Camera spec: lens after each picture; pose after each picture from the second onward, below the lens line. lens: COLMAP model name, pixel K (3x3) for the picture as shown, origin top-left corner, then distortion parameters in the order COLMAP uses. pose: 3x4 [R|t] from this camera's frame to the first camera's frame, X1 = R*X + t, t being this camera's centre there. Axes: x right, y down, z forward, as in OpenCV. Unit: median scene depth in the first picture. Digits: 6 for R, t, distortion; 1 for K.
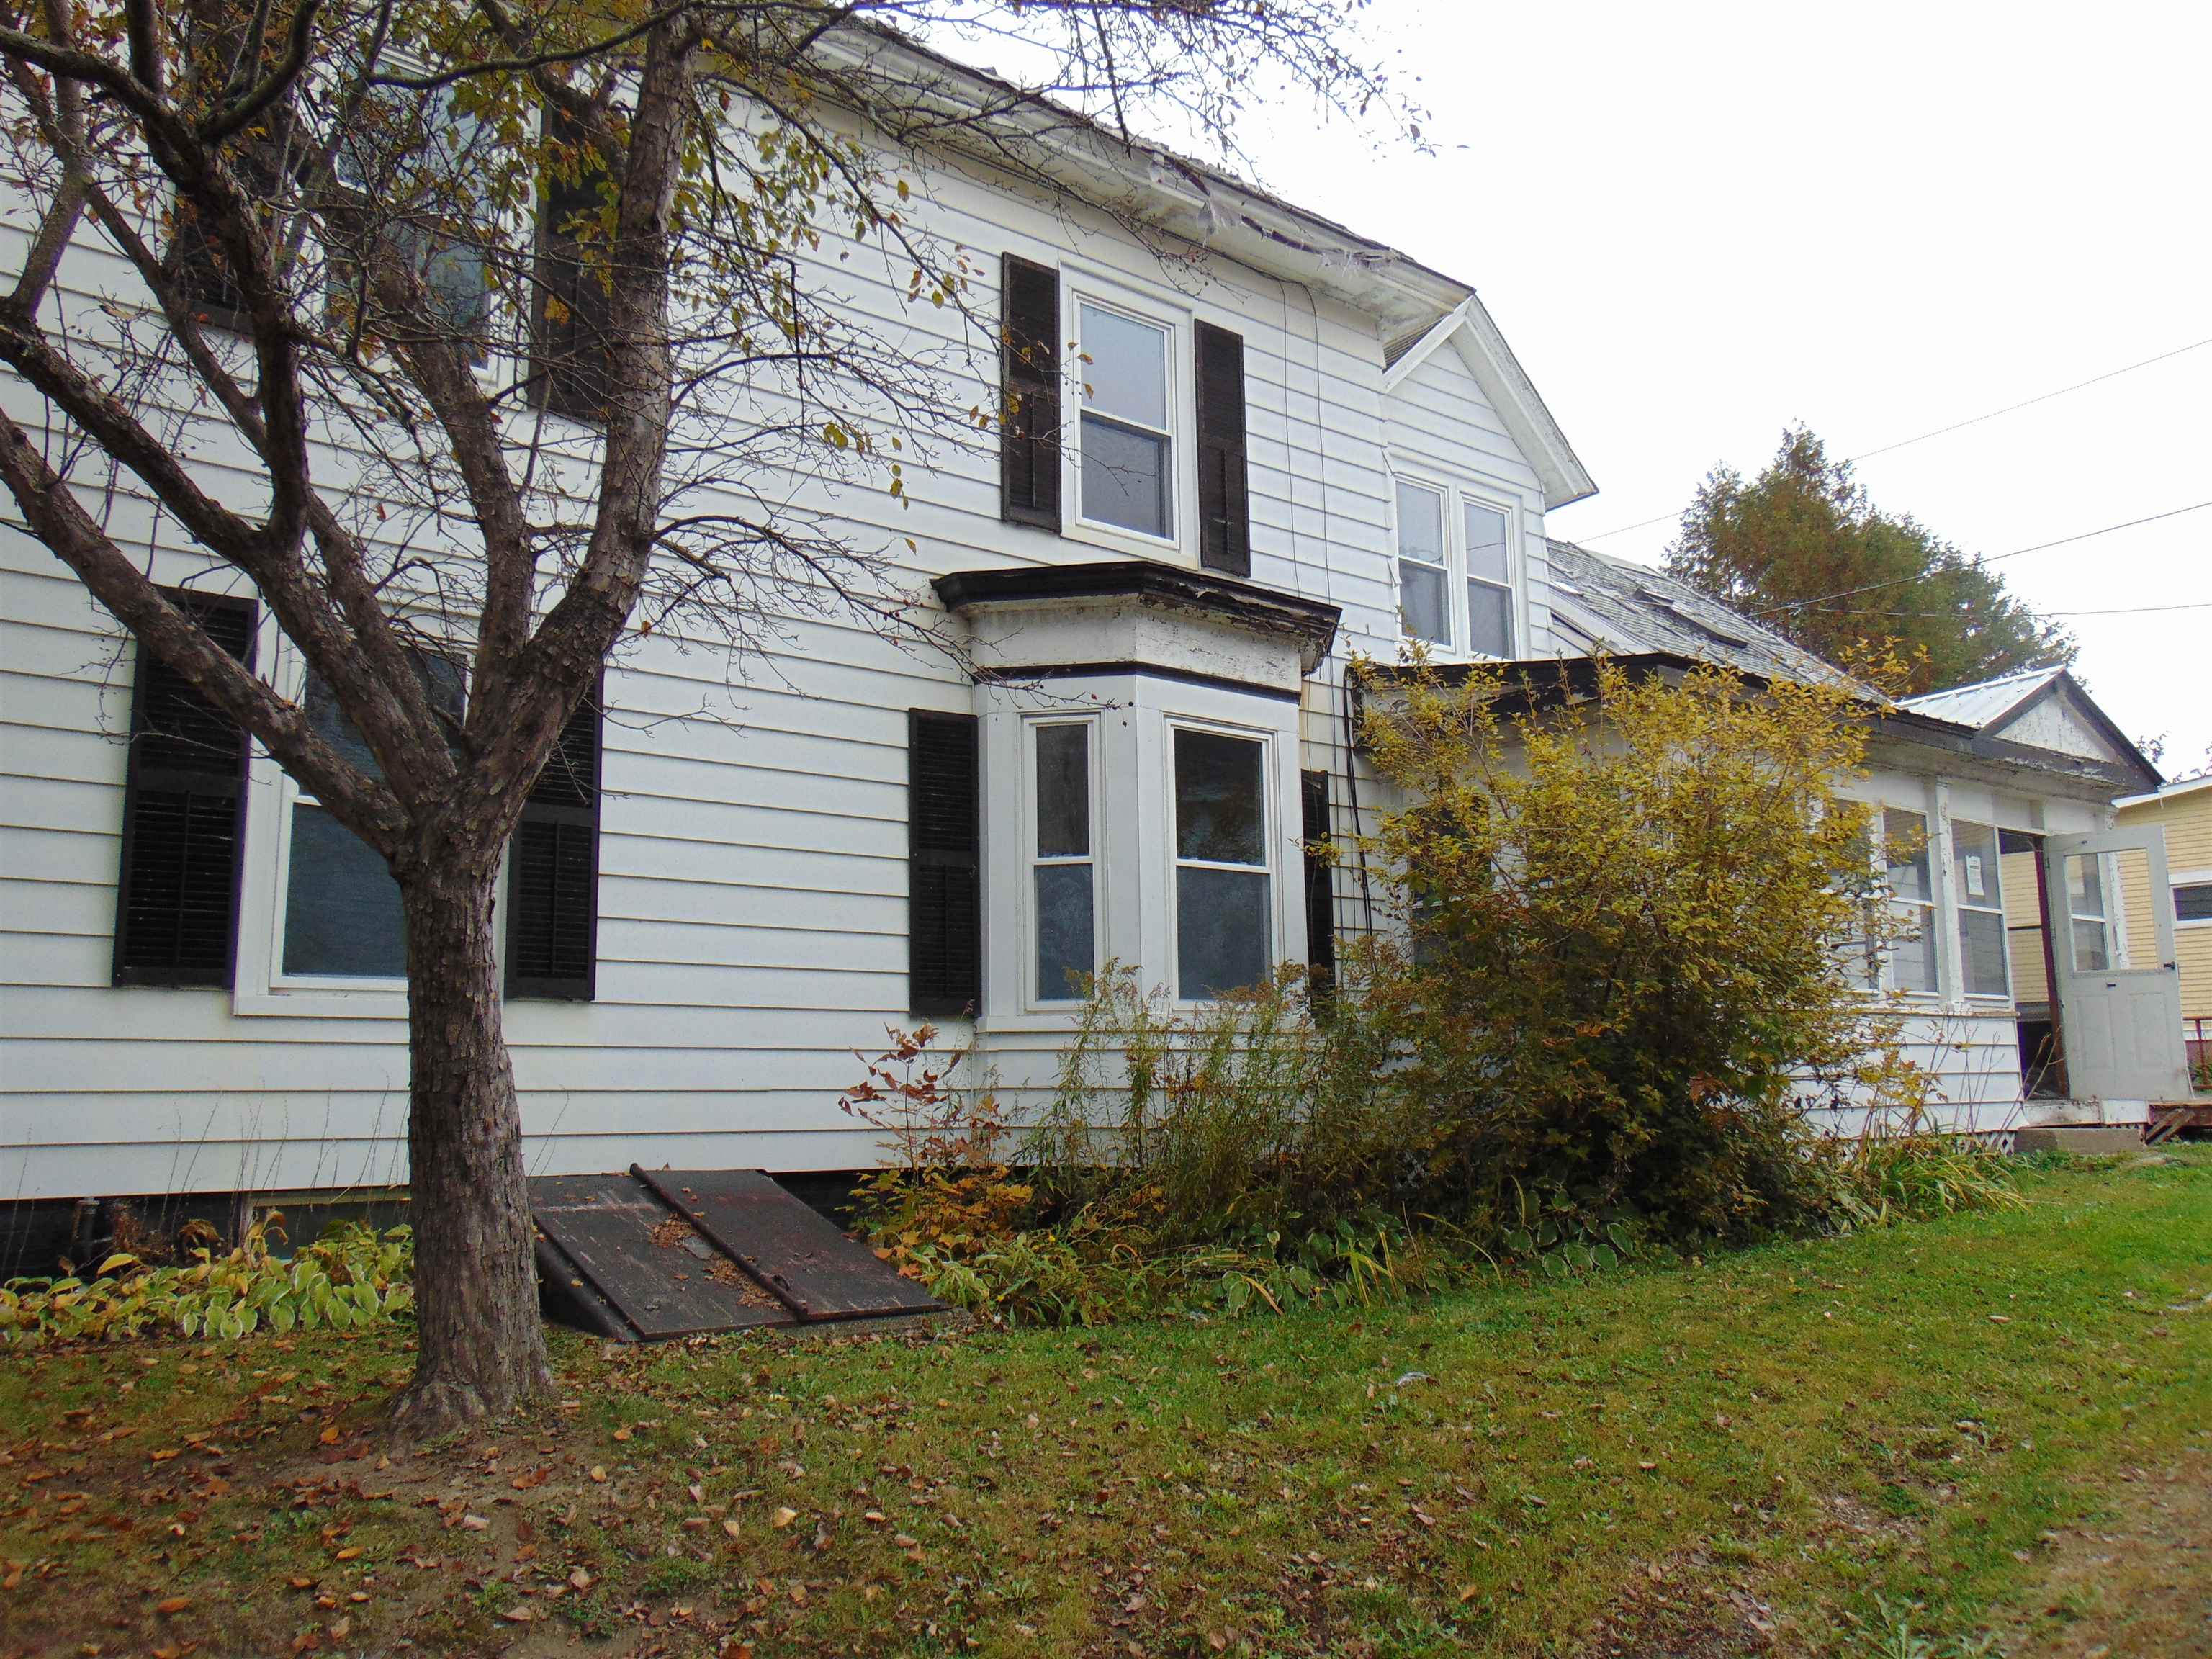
lens RADIAL K [[1657.1, 0, 1106.8], [0, 1657.1, 825.0], [0, 0, 1]] dist [-0.033356, 0.063712]
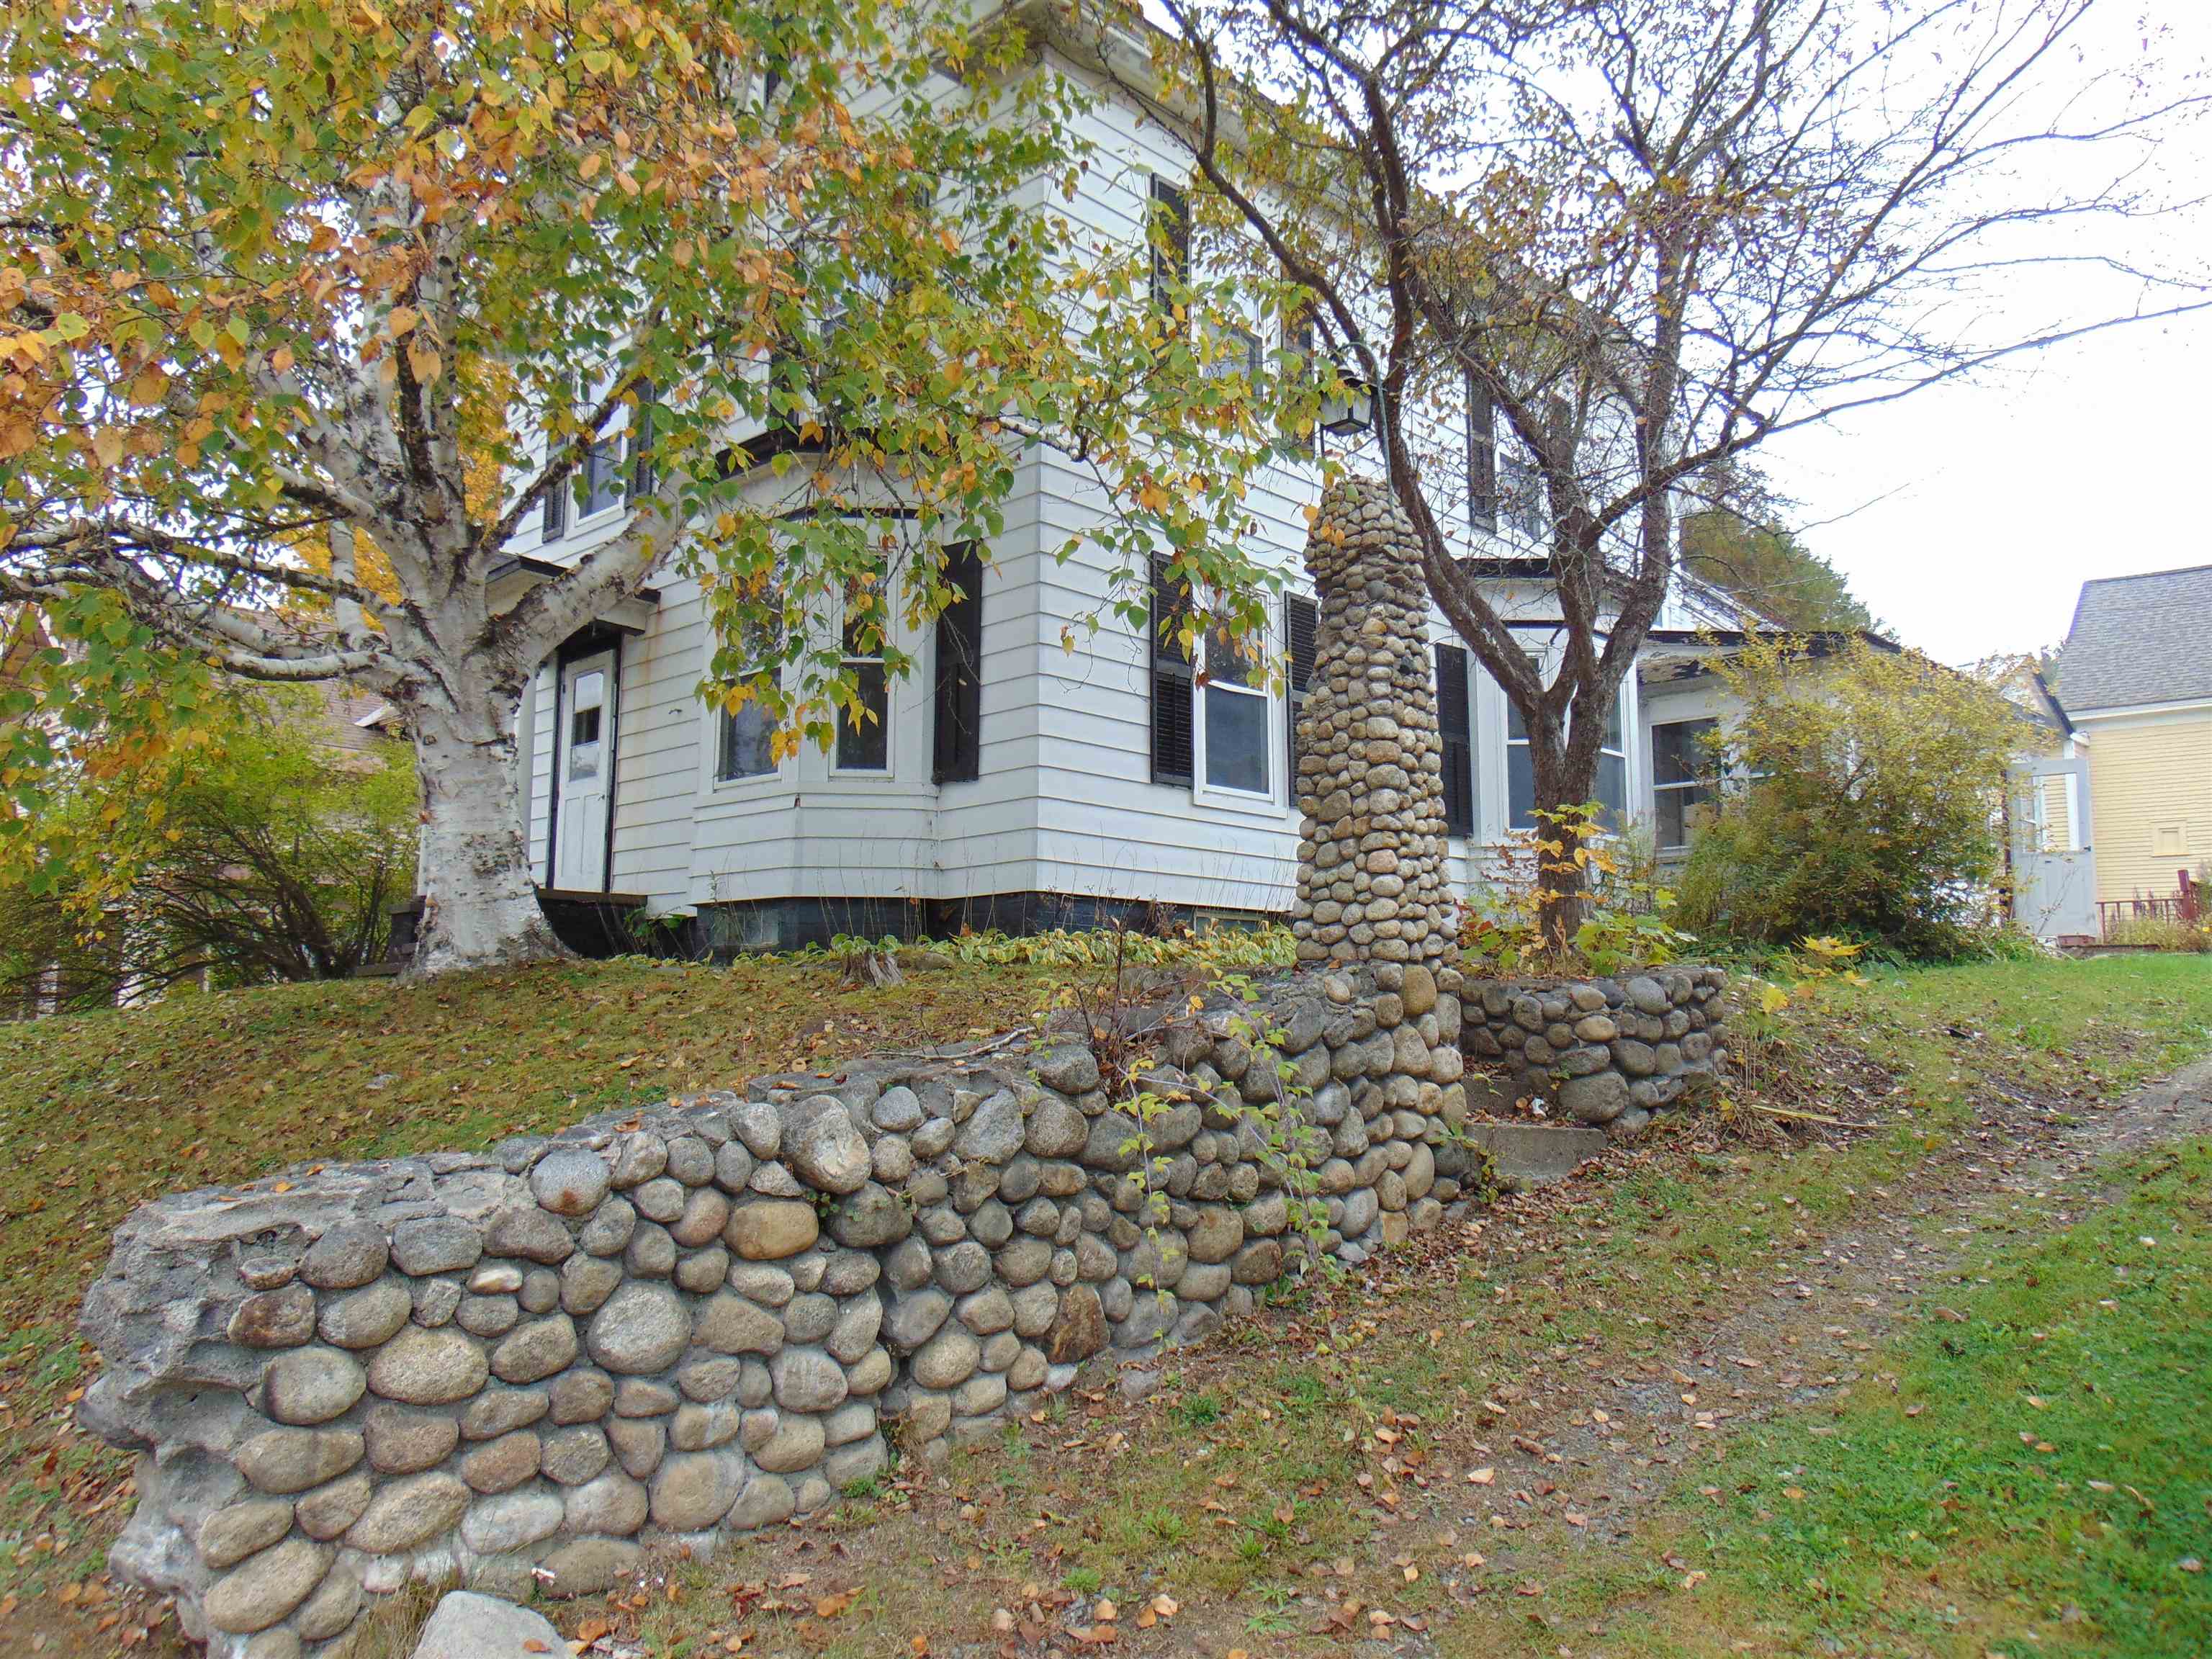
lens RADIAL K [[1657.1, 0, 1110.0], [0, 1657.1, 830.8], [0, 0, 1]] dist [-0.033356, 0.063712]
pose [[0.986380, 0.032706, 0.161201, -0.956681], [-0.039342, 0.998497, 0.038150, 0.085527], [-0.159711, -0.043973, 0.986184, -0.744420]]
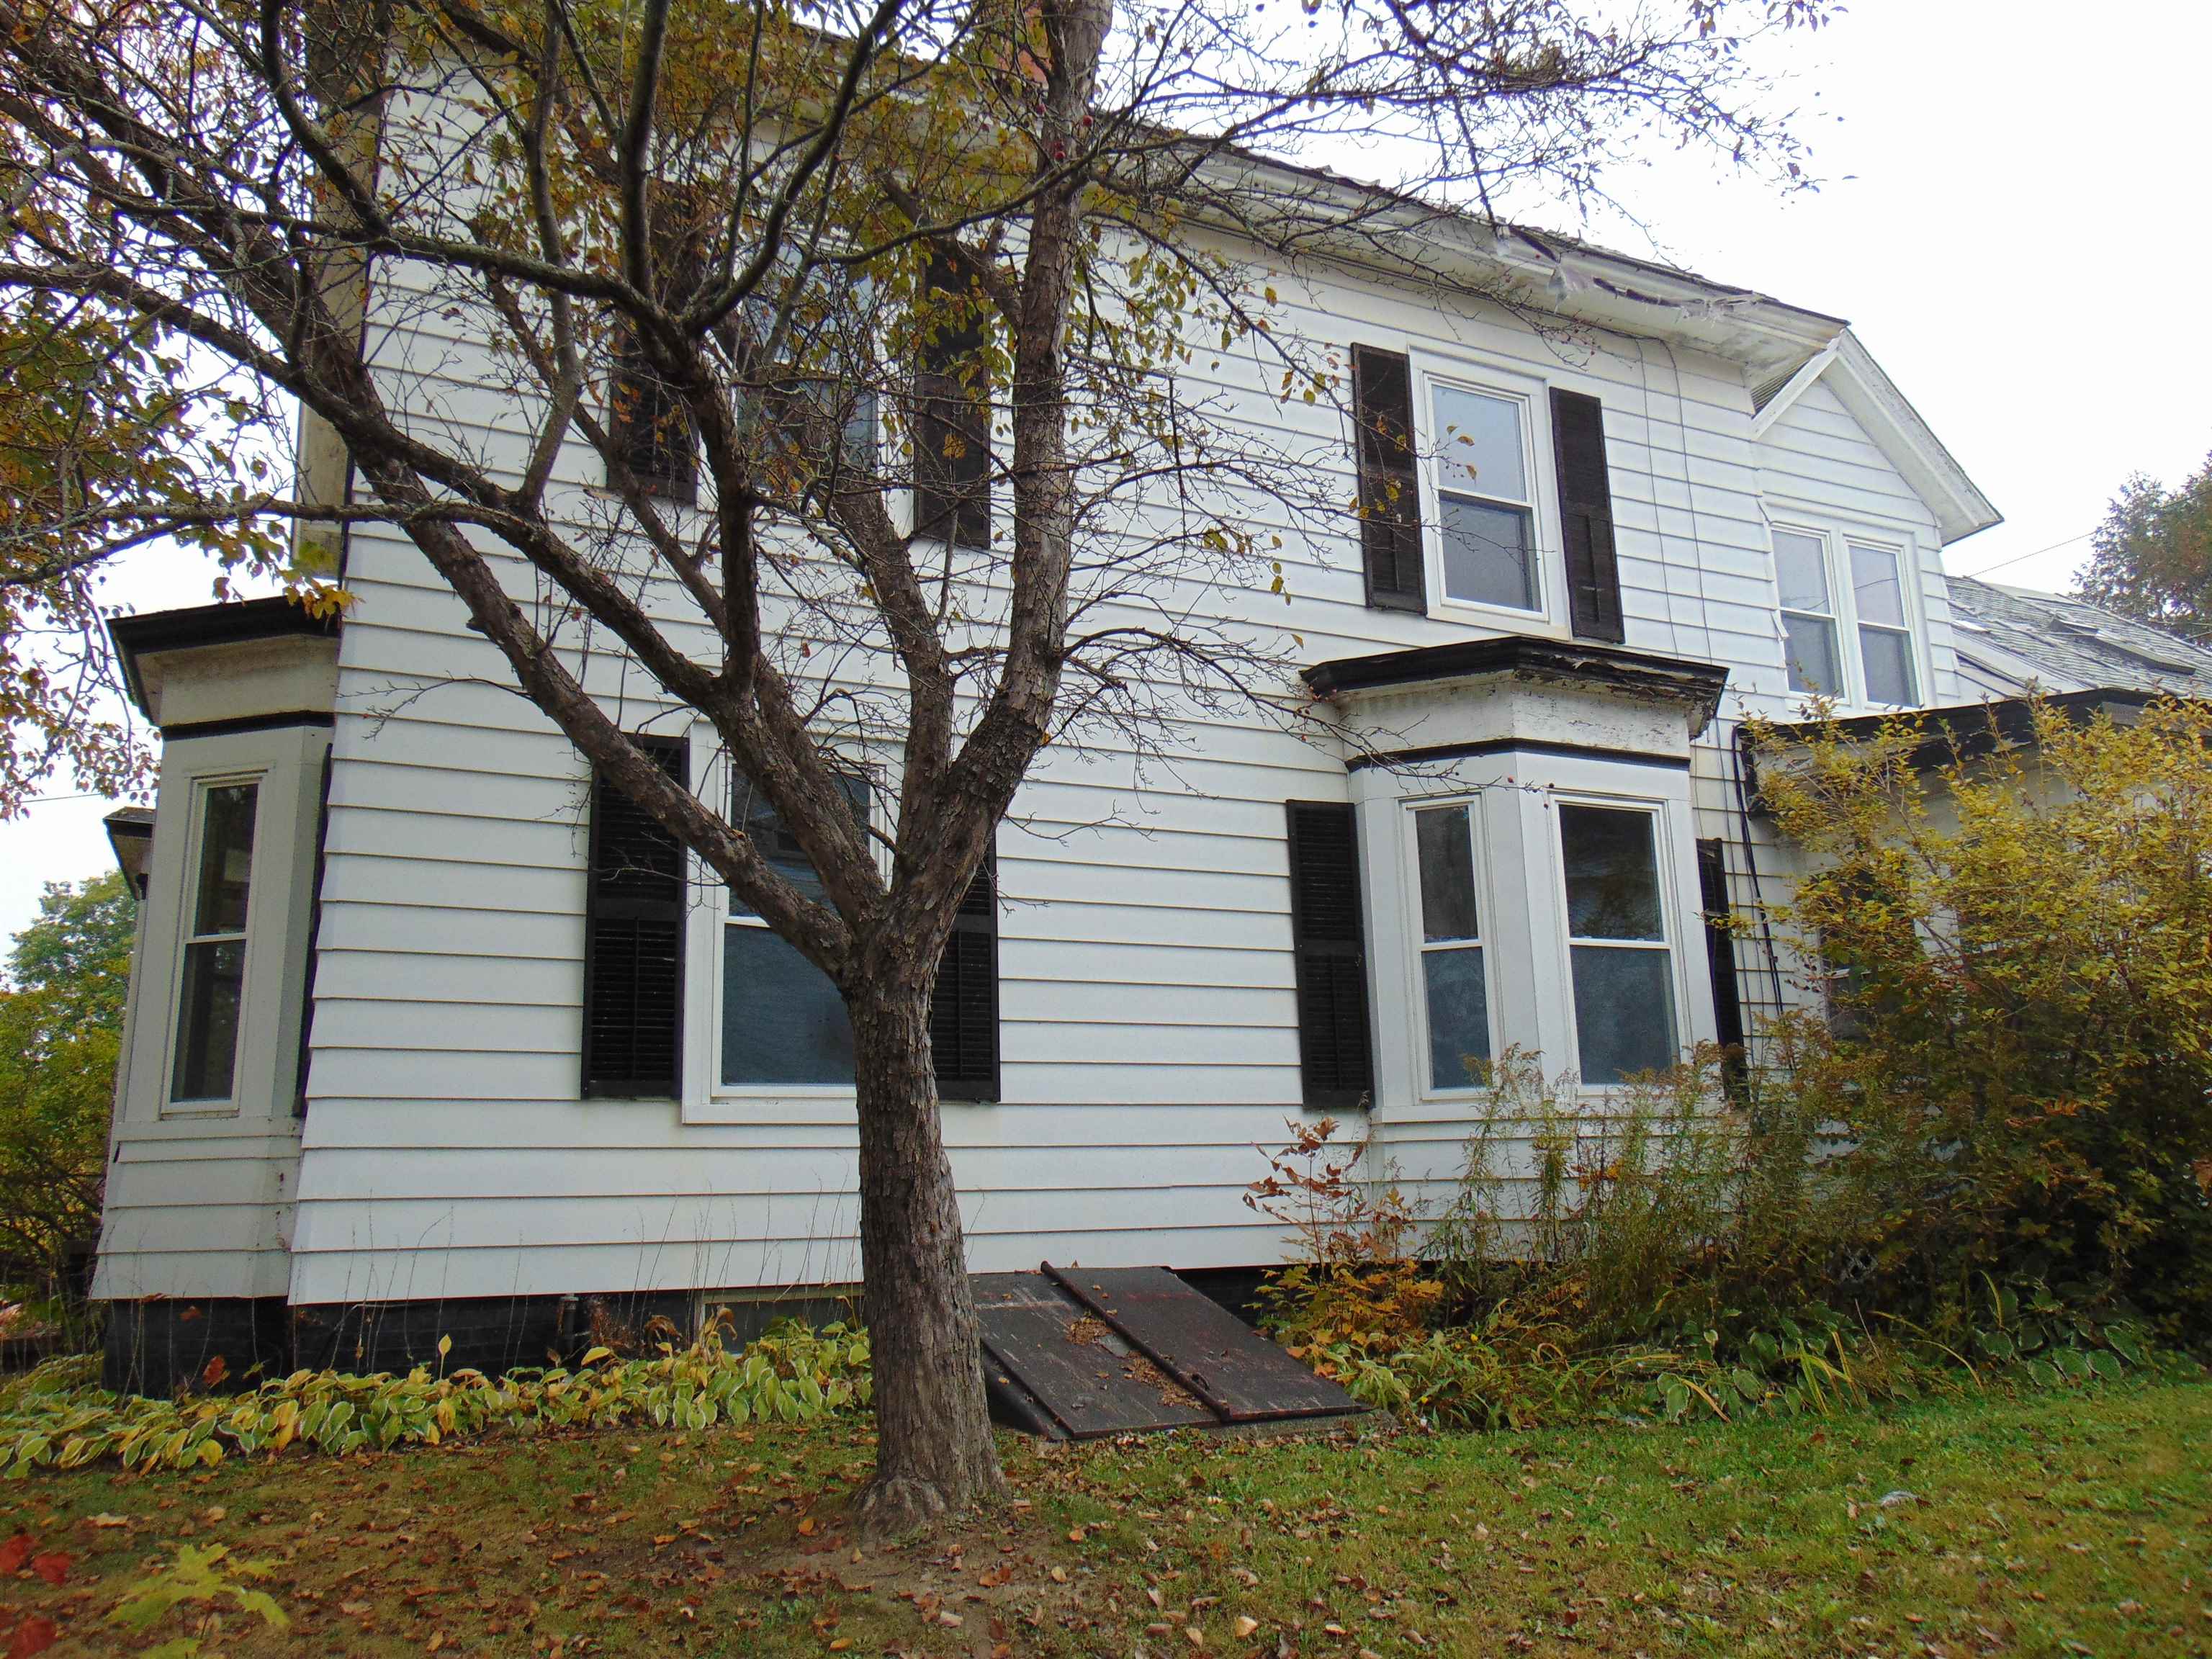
lens RADIAL K [[1657.1, 0, 1105.6], [0, 1657.1, 823.8], [0, 0, 1]] dist [-0.033356, 0.063712]
pose [[0.976285, -0.058398, -0.208463, -0.024794], [0.047180, 0.997178, -0.058392, -0.003775], [0.211285, 0.047172, 0.976286, -0.003436]]
